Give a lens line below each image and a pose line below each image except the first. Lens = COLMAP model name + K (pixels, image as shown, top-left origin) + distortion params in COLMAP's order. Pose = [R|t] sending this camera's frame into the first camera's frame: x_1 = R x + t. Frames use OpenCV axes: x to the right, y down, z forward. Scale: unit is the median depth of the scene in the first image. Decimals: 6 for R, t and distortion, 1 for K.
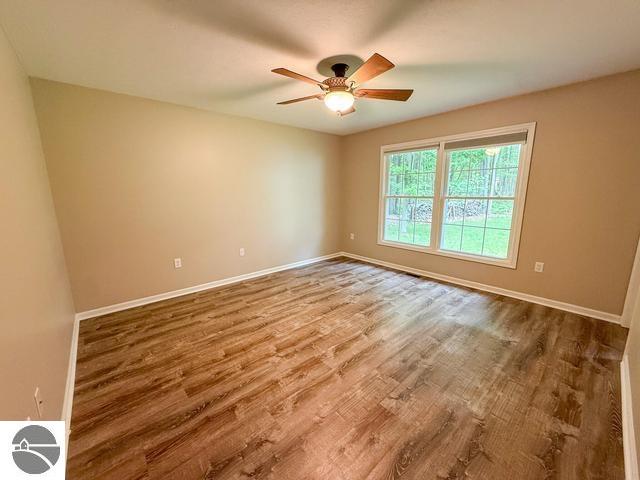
lens RADIAL K [[261.0, 0, 316.8], [0, 261.0, 241.9], [0, 0, 1]] dist [0.000121, 0.000563]
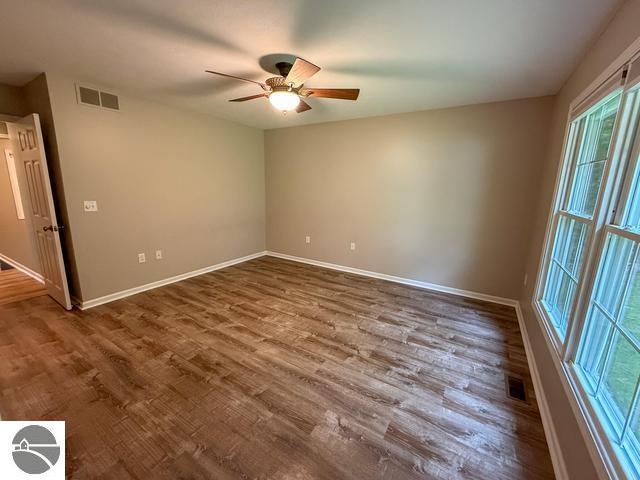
lens RADIAL K [[261.0, 0, 315.4], [0, 261.0, 233.6], [0, 0, 1]] dist [0.000121, 0.000563]
pose [[0.282212, 0.191831, -0.939977, 0.788496], [-0.208481, 0.968652, 0.135090, -0.150512], [0.936425, 0.157844, 0.313358, 0.583106]]
